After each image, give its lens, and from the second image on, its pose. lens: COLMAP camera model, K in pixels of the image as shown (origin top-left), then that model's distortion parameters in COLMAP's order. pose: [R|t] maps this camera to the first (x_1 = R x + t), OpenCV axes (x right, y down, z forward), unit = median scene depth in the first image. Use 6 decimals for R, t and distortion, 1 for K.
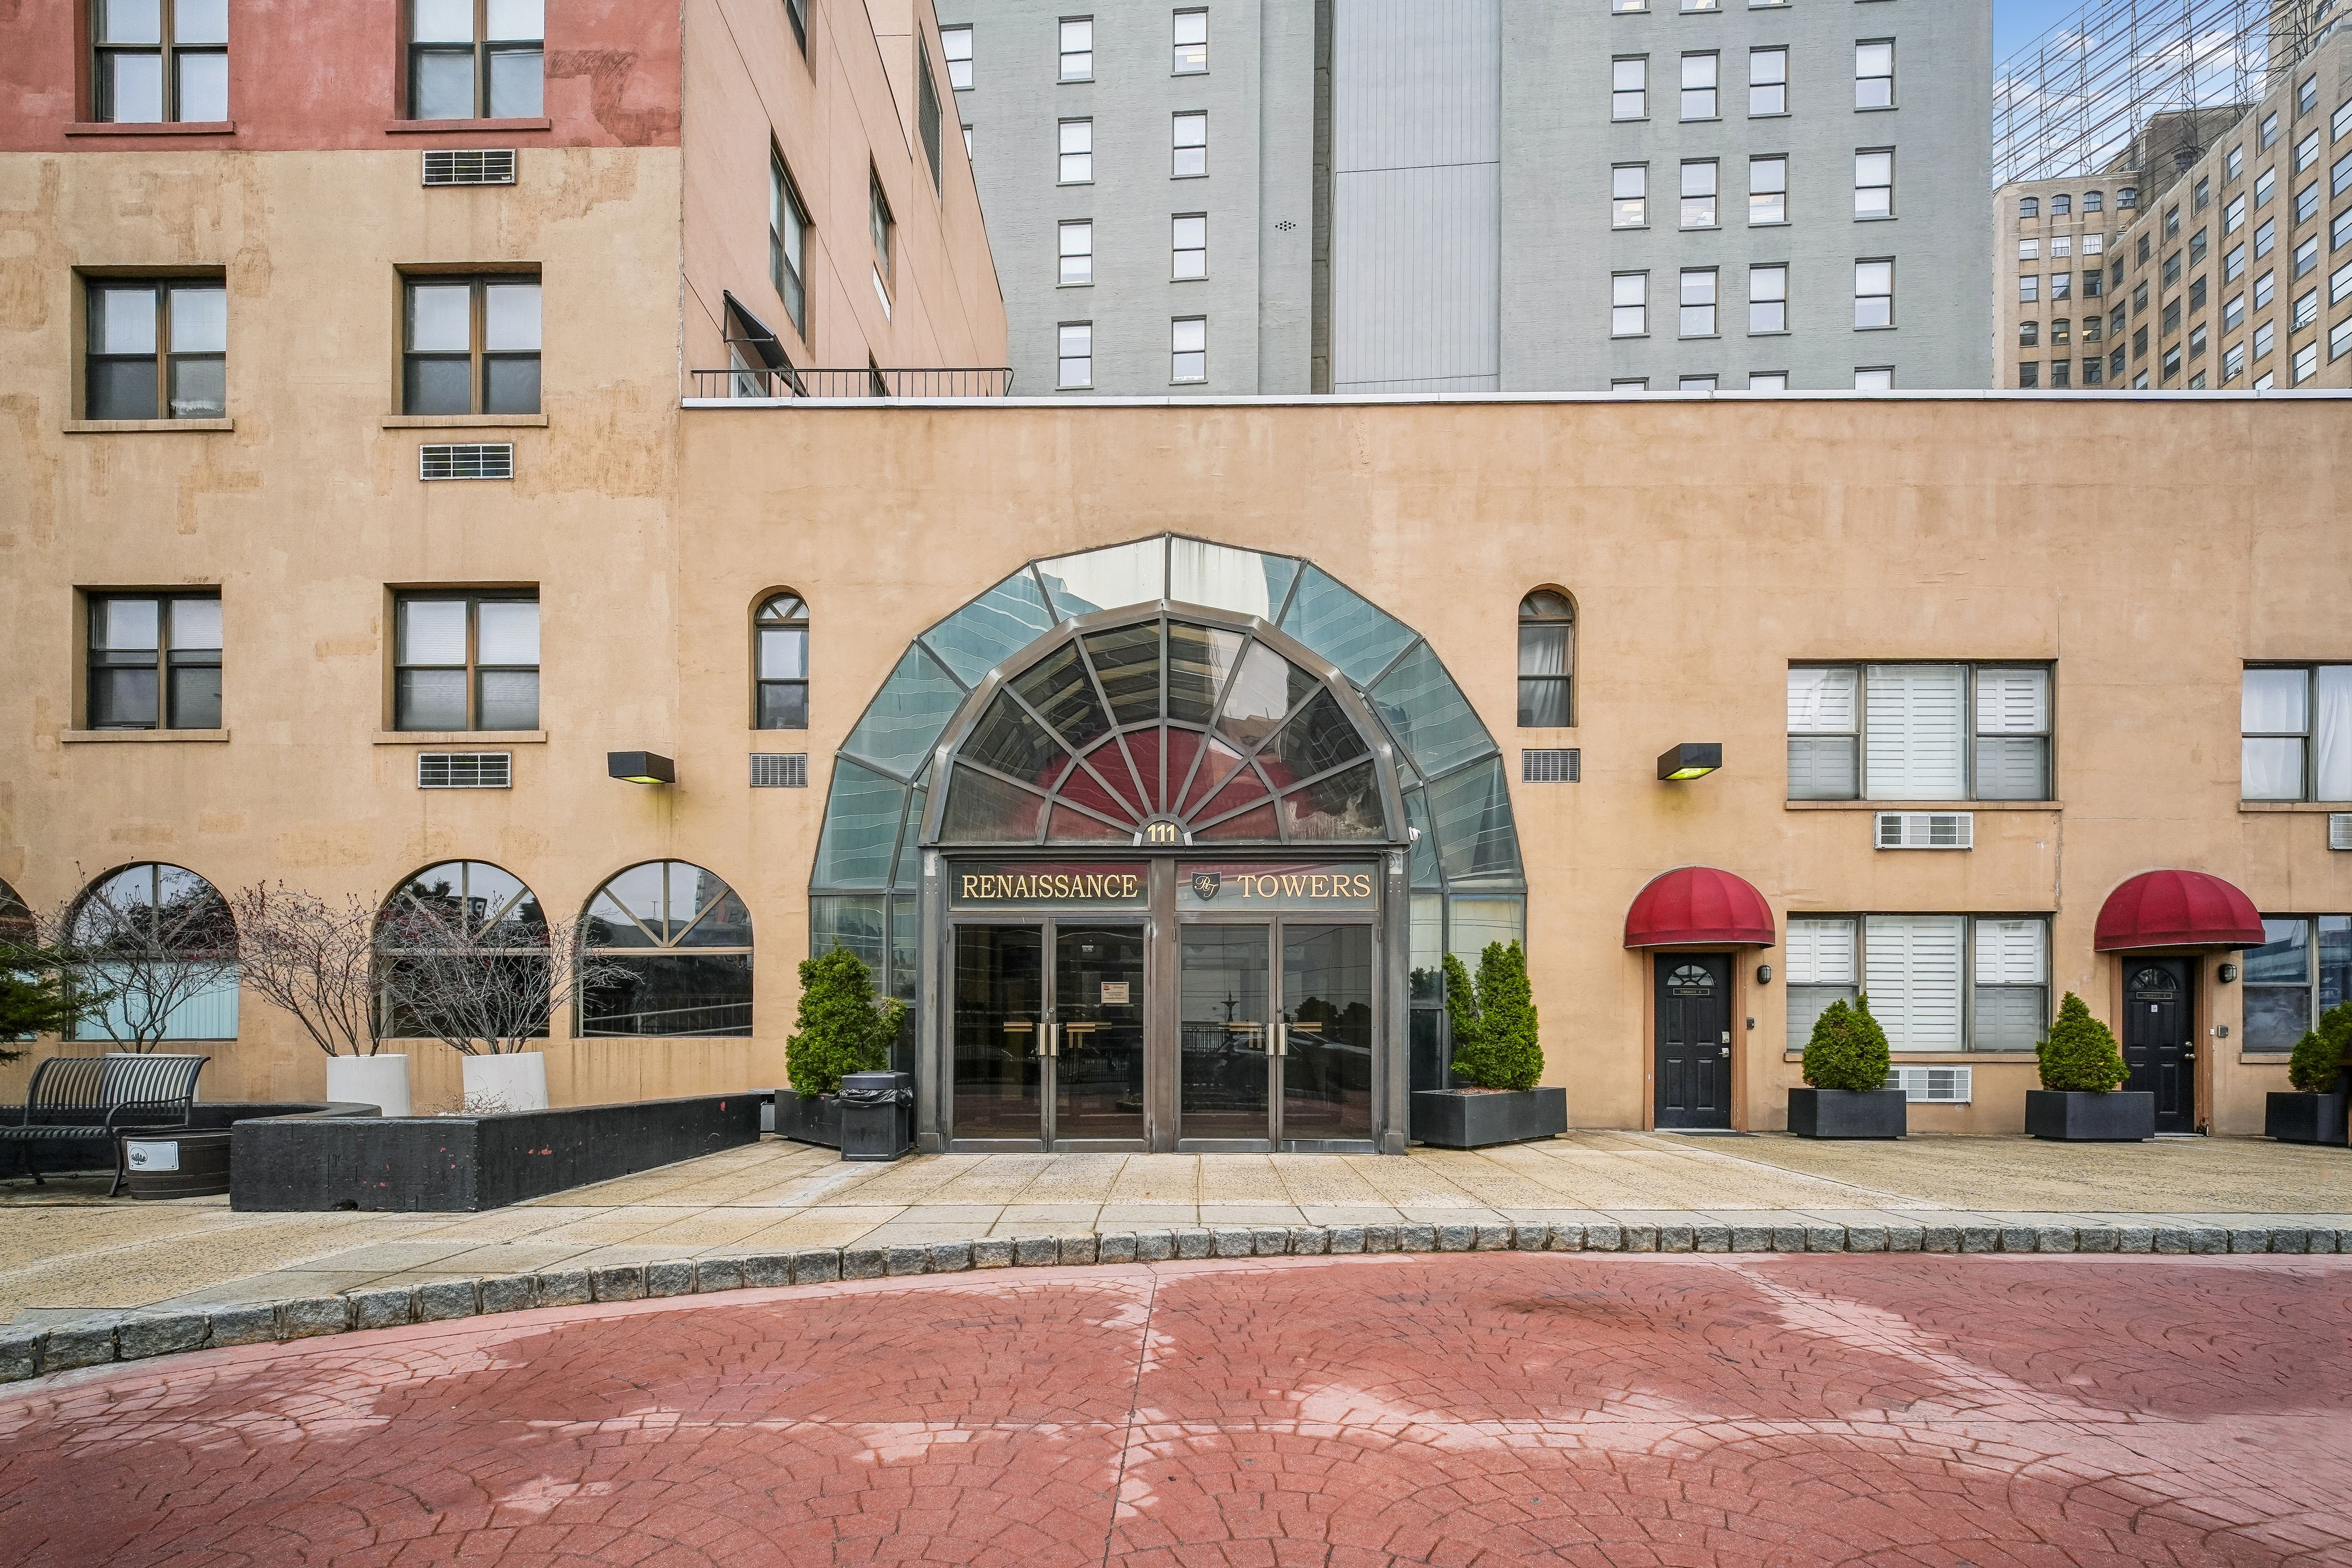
lens RADIAL K [[961.6, 0, 1172.3], [0, 961.6, 1052.6], [0, 0, 1]] dist [0.005461, -0.002151]
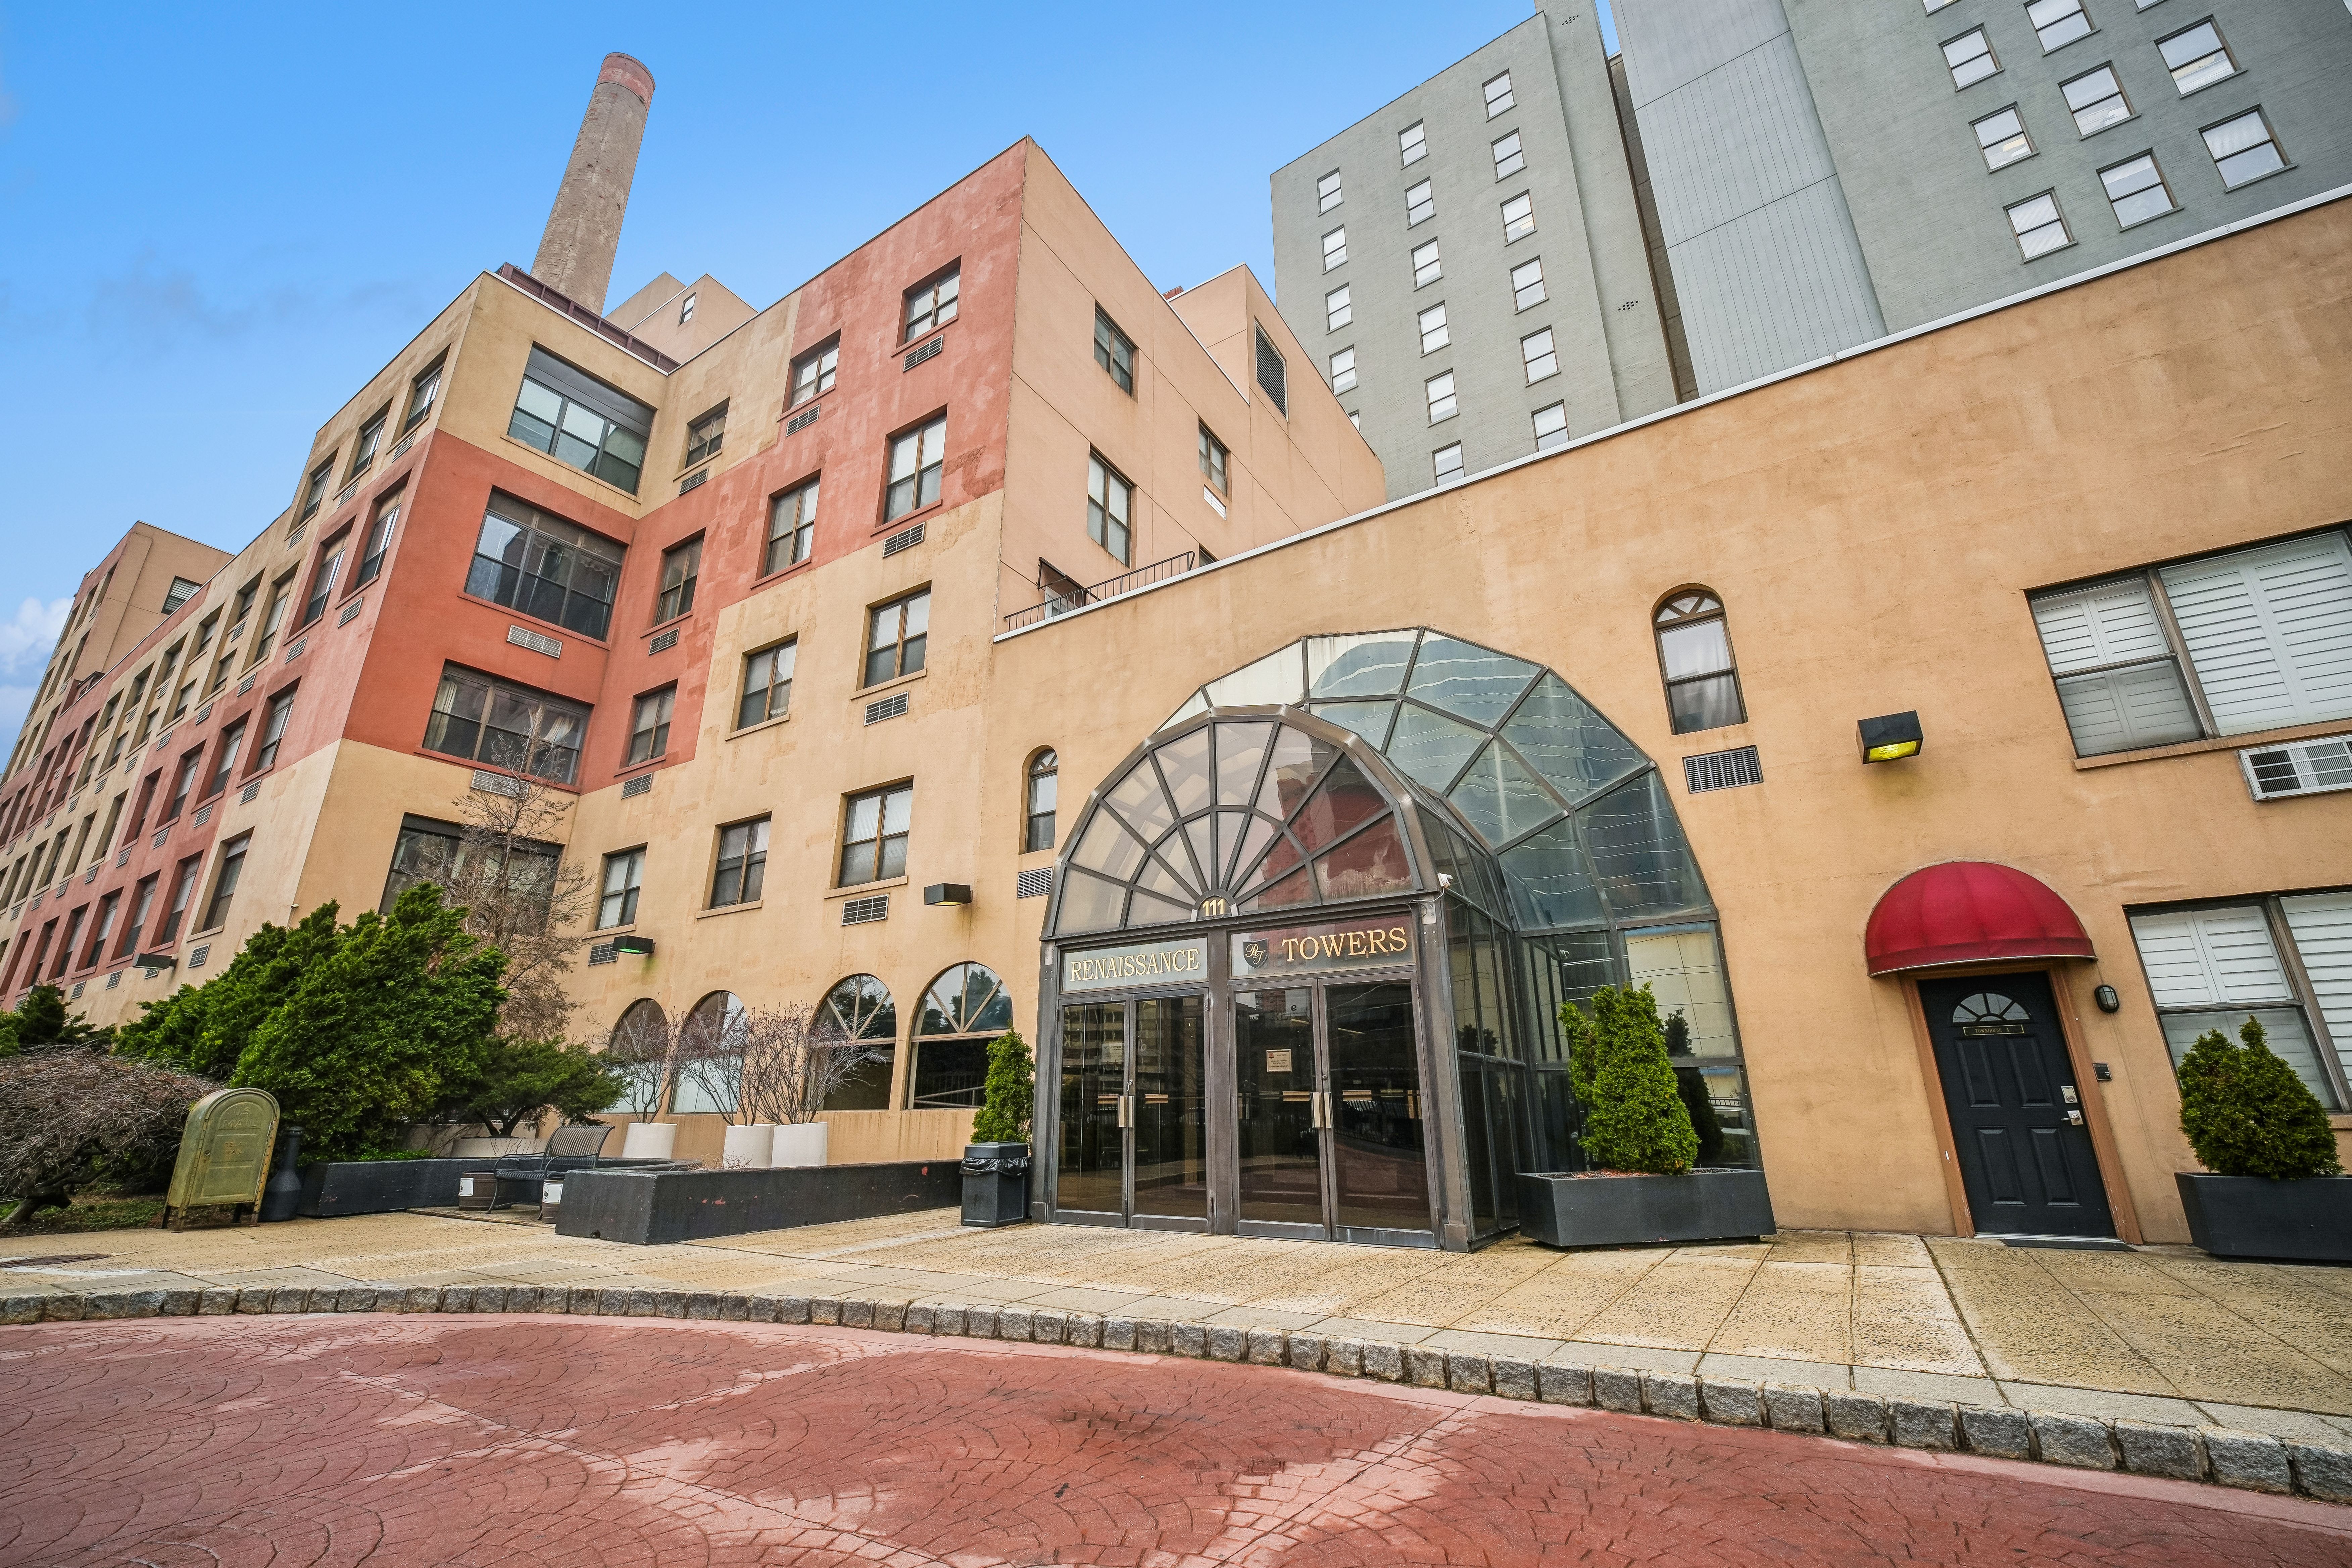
lens RADIAL K [[970.0, 0, 1192.3], [0, 970.0, 781.1], [0, 0, 1]] dist [0.004076, -0.010177]
pose [[0.855604, -0.173526, -0.487679, 0.409622], [0.004643, 0.944671, -0.327987, -0.004774], [0.517611, 0.278363, 0.809070, 0.053148]]
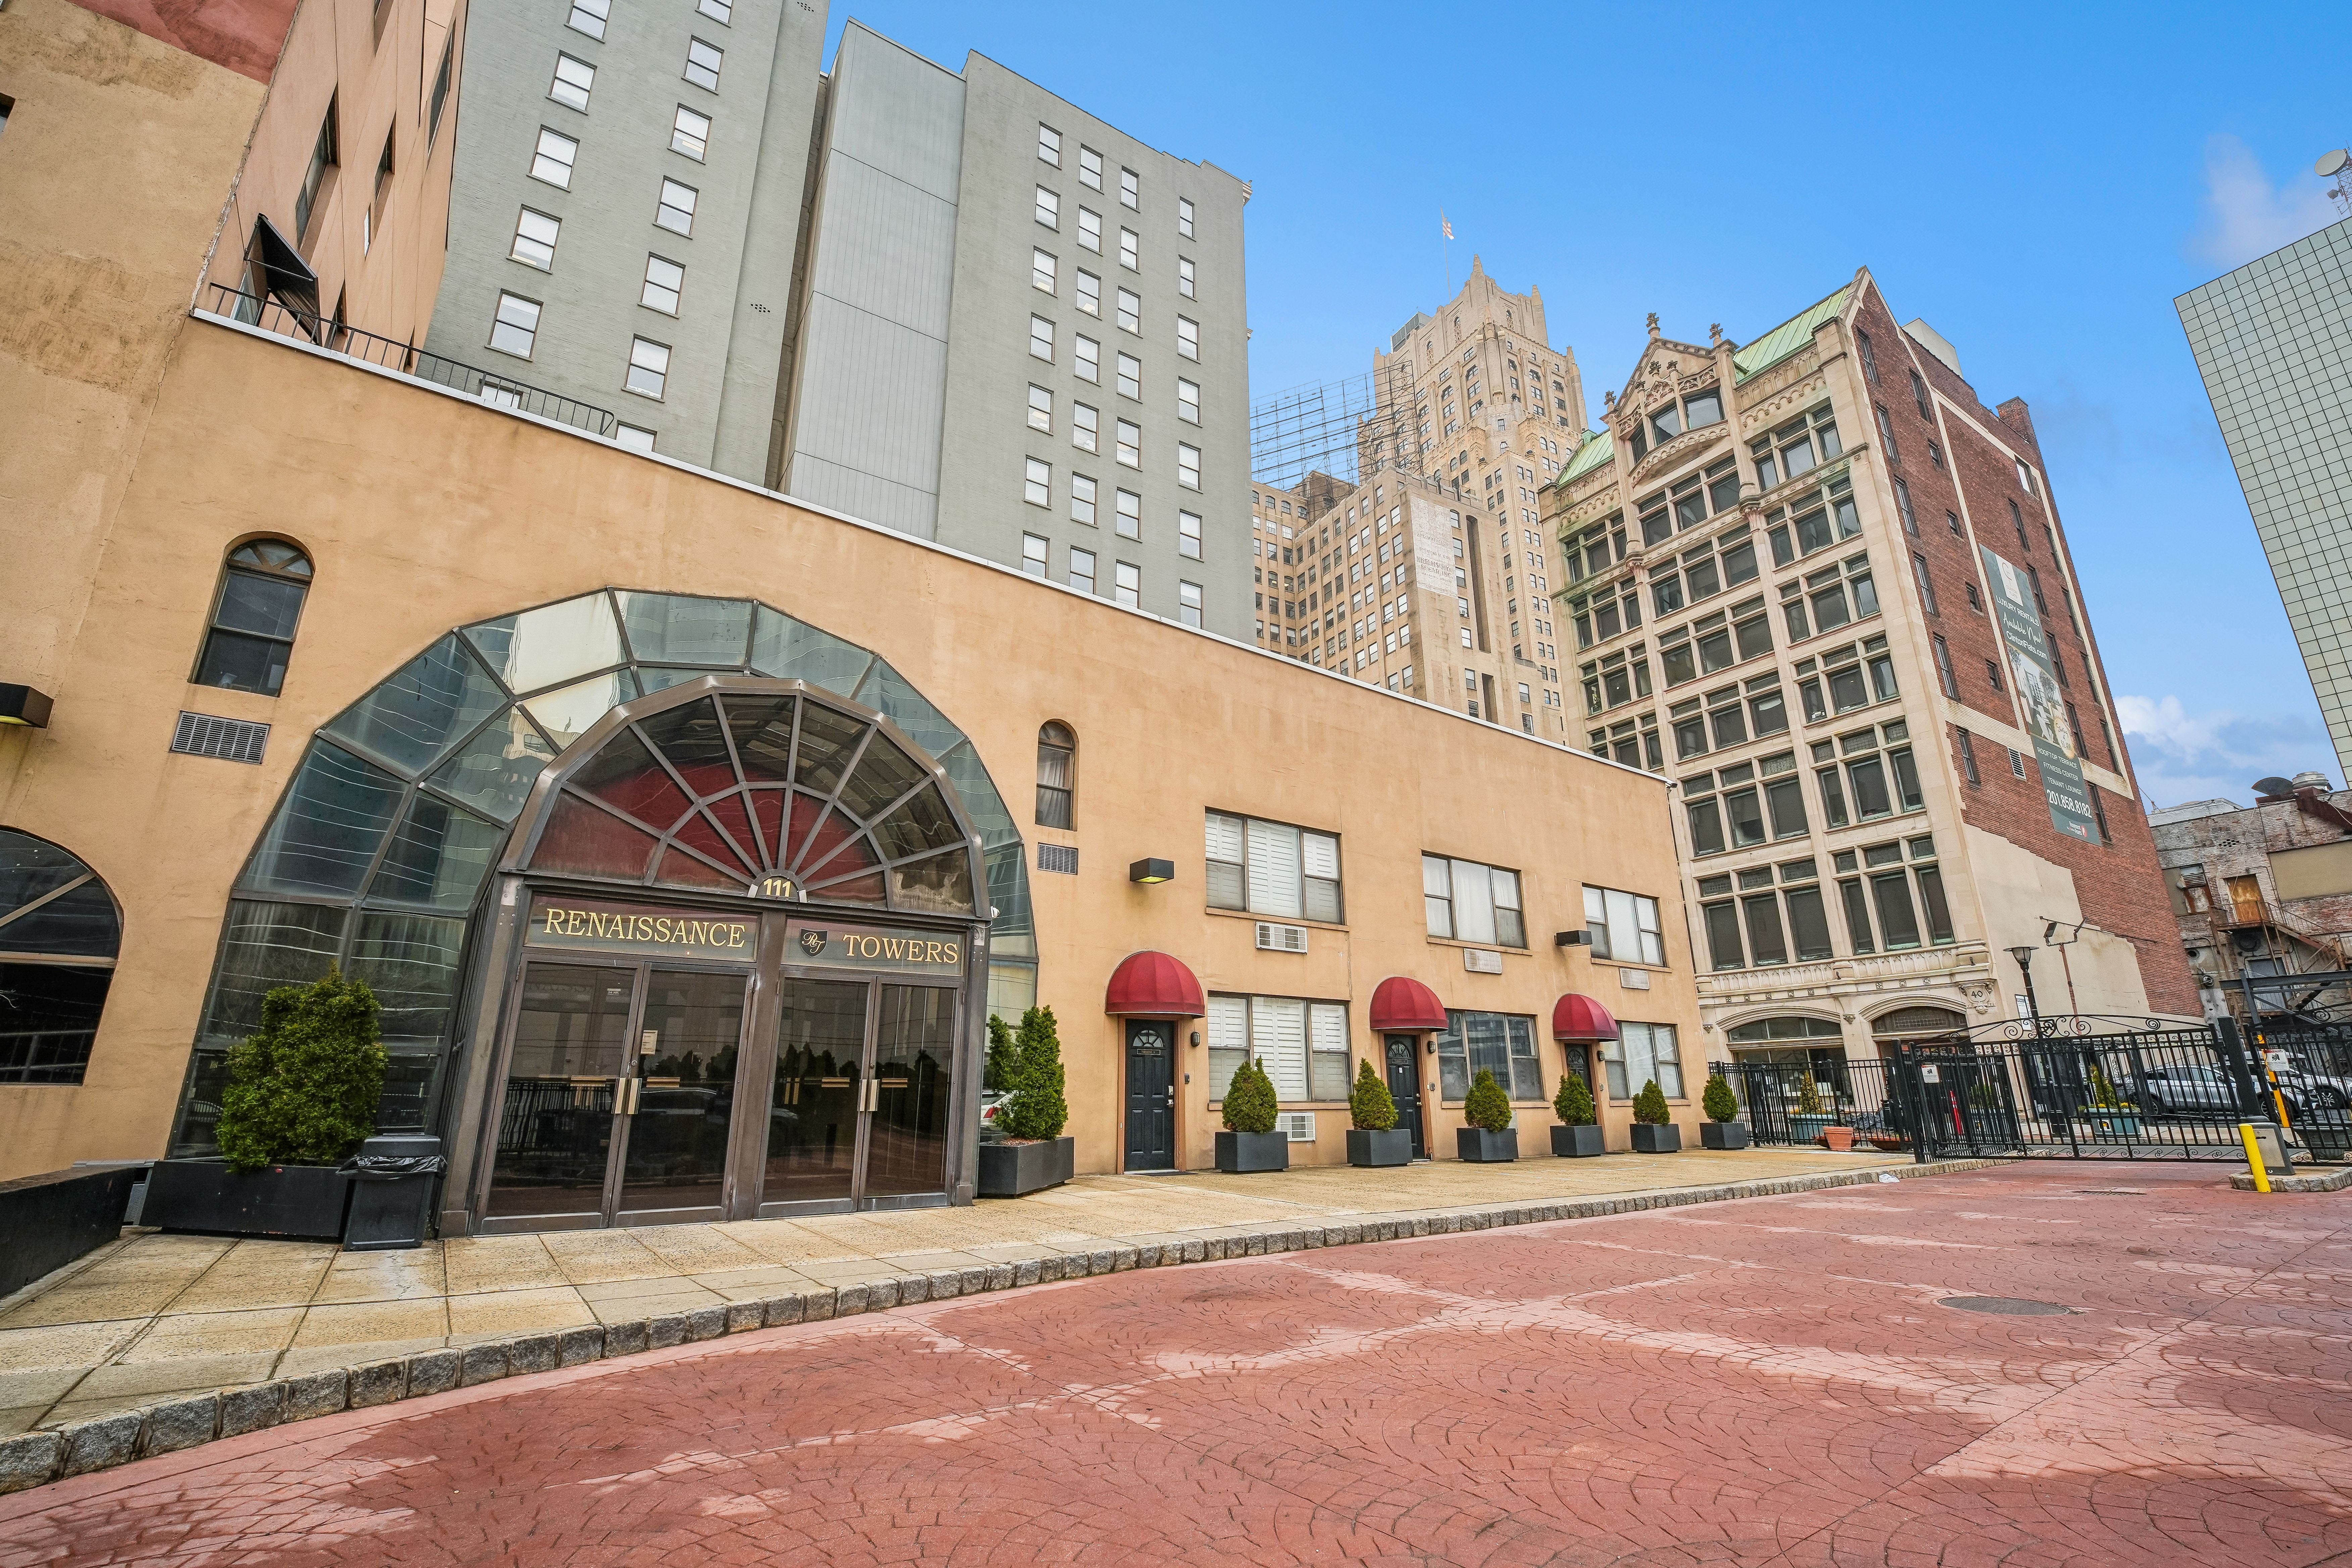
lens RADIAL K [[1027.0, 0, 1176.0], [0, 1027.0, 784.0], [0, 0, 1]] dist [0.013595, -0.023368]
pose [[0.798151, 0.172263, 0.577305, -0.257930], [0.006739, 0.955636, -0.294472, -0.003441], [-0.602420, 0.238924, 0.761581, -0.107733]]
